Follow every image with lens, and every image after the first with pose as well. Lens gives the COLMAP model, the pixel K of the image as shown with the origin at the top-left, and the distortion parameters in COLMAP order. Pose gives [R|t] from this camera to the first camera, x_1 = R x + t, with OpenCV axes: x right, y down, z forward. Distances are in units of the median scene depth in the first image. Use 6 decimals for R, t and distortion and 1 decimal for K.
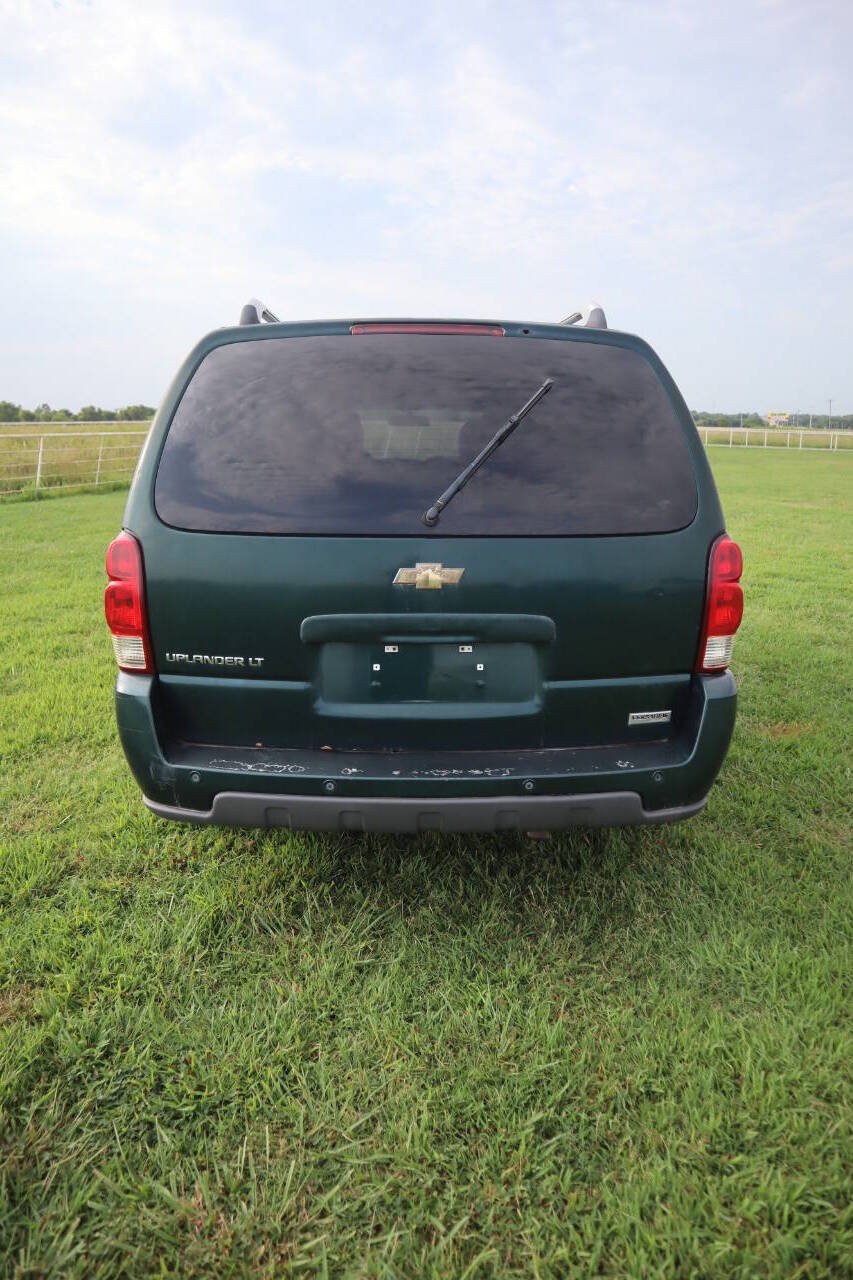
lens RADIAL K [[899.8, 0, 426.8], [0, 899.8, 624.4], [0, 0, 1]] dist [-0.068617, 0.004513]
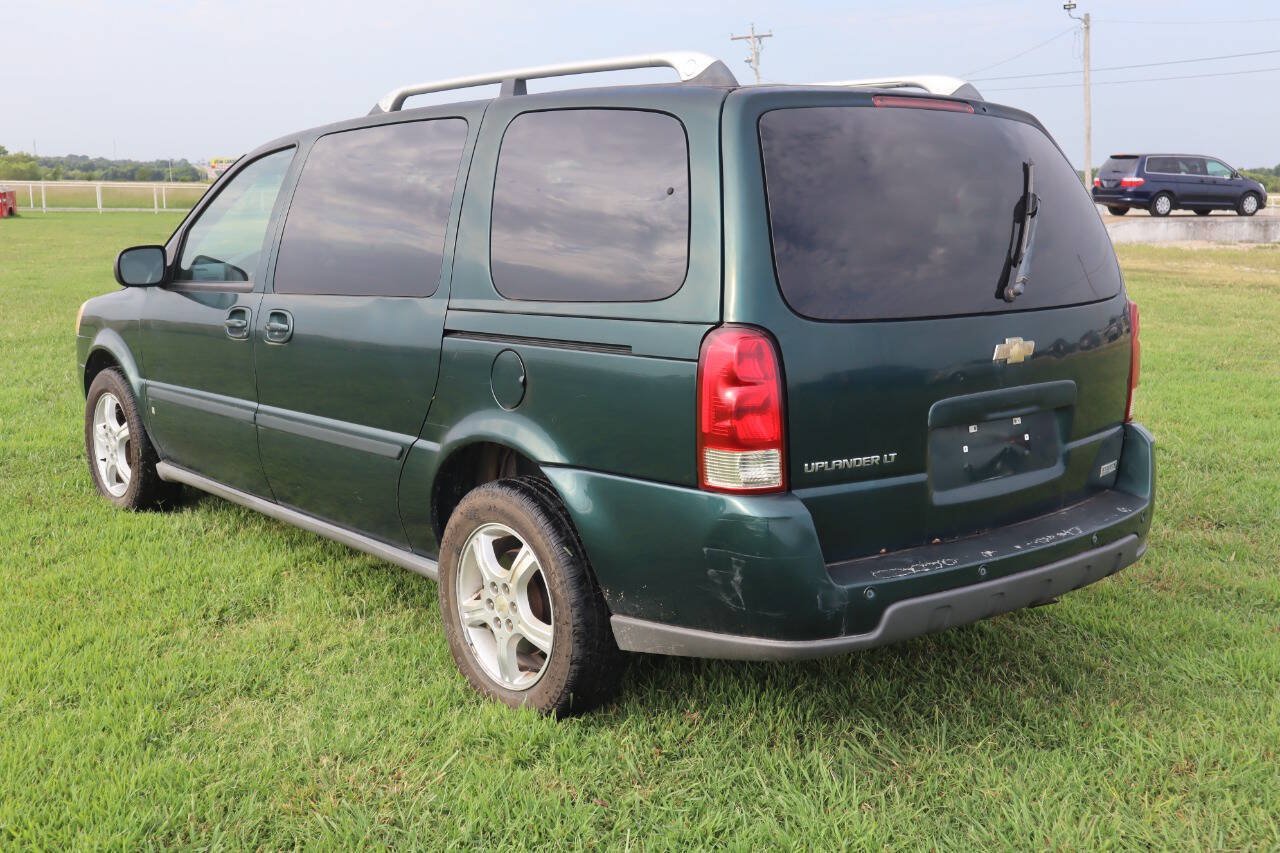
lens RADIAL K [[1404.1, 0, 640.0], [0, 1404.1, 426.5], [0, 0, 1]] dist [-0.018989, -0.013089]
pose [[0.757038, -0.107224, 0.644513, -1.307009], [0.135062, 0.990818, 0.006195, -0.034104], [-0.639259, 0.082359, 0.764569, 0.057332]]
